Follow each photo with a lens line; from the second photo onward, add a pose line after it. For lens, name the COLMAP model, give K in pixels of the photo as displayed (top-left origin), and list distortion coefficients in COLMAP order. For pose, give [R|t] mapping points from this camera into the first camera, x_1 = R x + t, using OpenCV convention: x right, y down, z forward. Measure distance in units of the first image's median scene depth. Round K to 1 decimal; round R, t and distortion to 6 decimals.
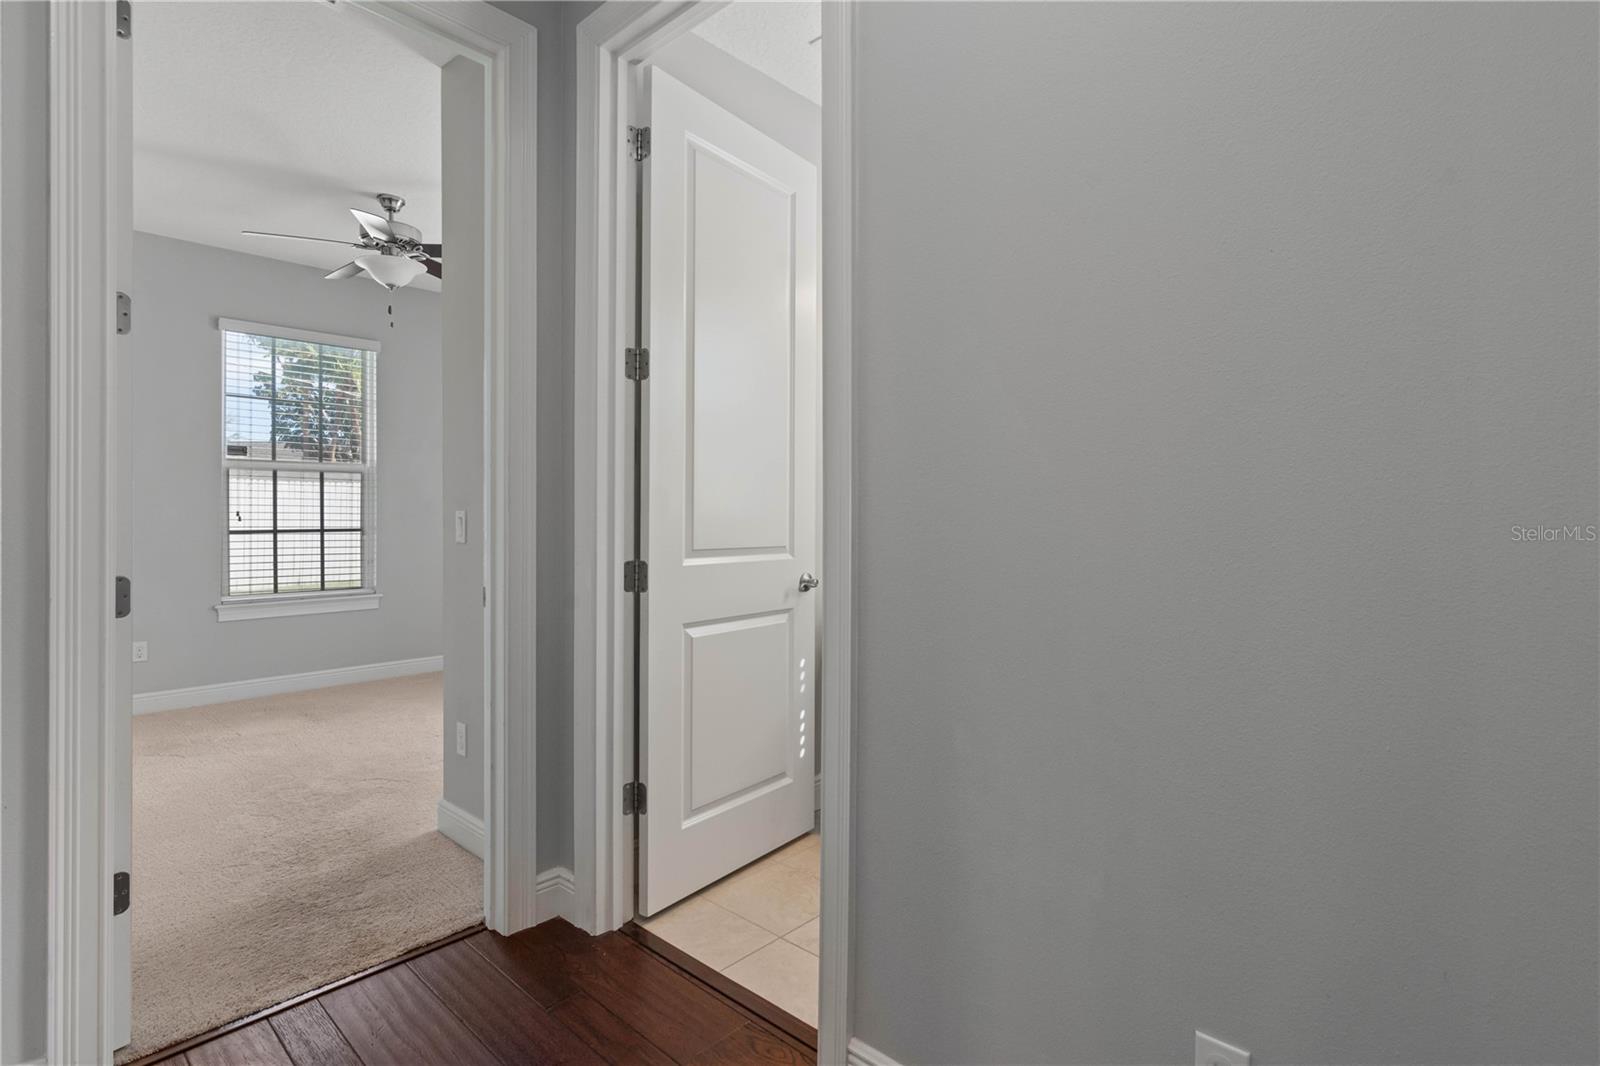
lens RADIAL K [[777.5, 0, 804.7], [0, 777.5, 526.1], [0, 0, 1]] dist [-0.002345, 0.001867]
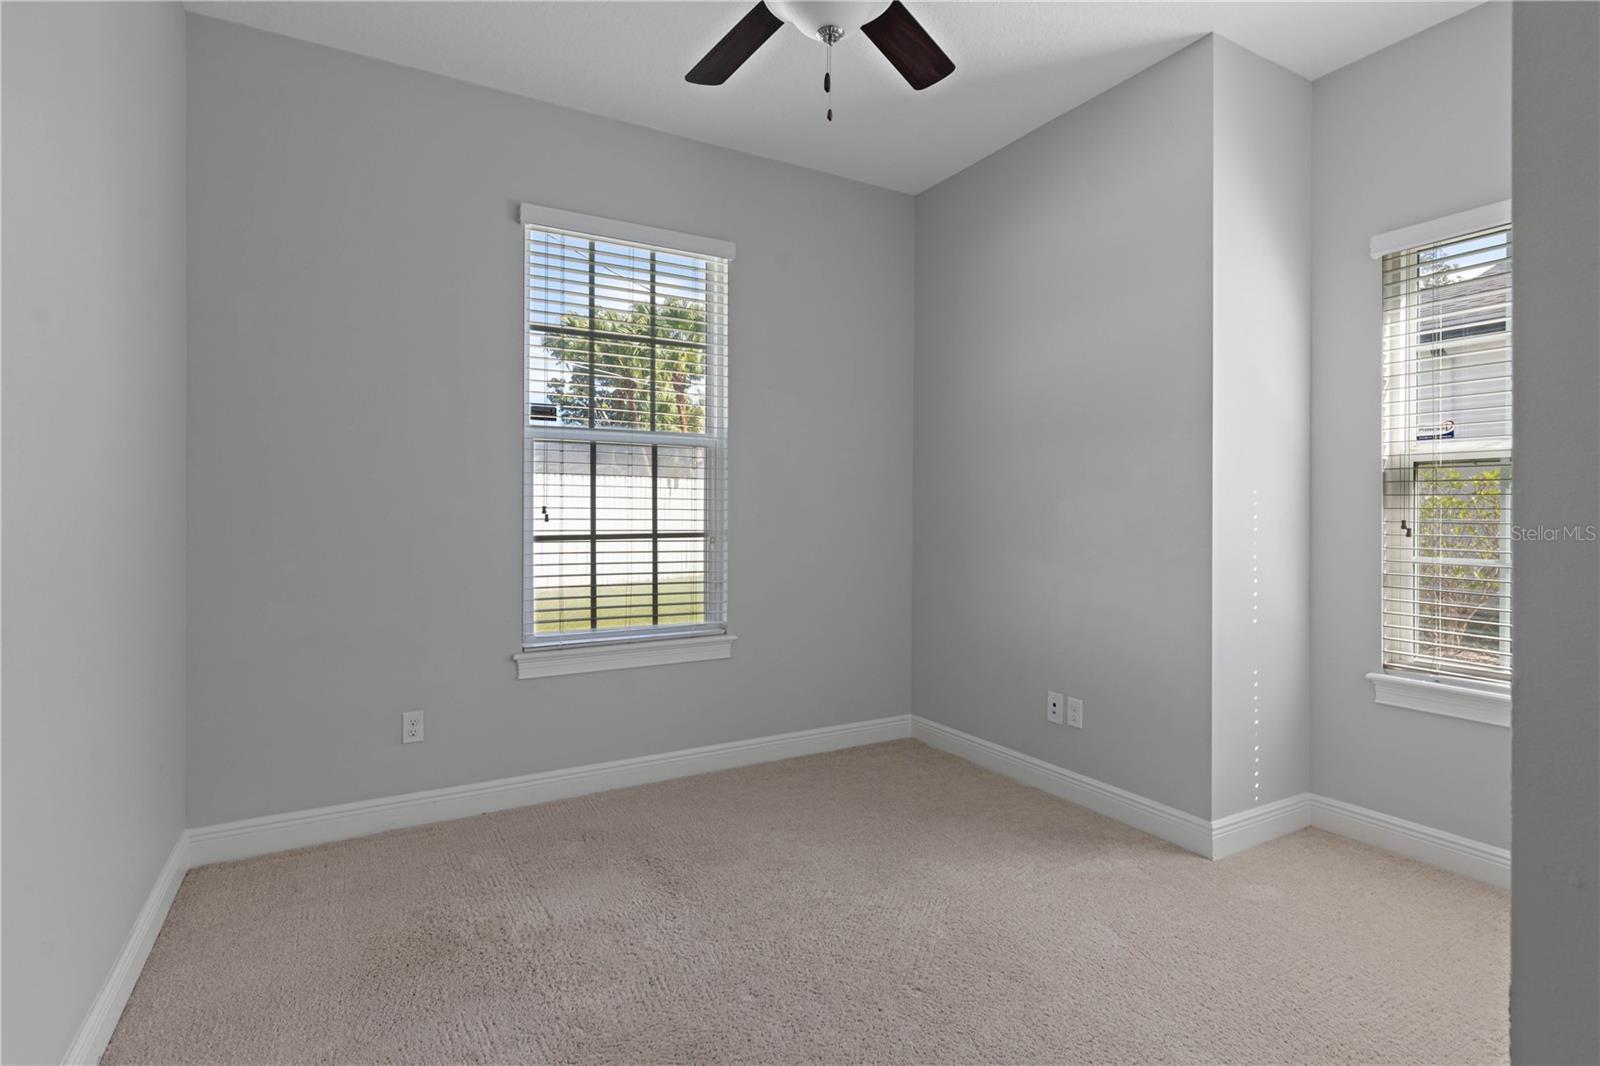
lens RADIAL K [[777.5, 0, 796.9], [0, 777.5, 519.1], [0, 0, 1]] dist [-0.002345, 0.001867]
pose [[0.956341, -0.002473, -0.292243, -0.331131], [-0.000569, 0.999947, -0.010325, -0.001865], [0.292252, 0.010040, 0.956288, 0.431881]]
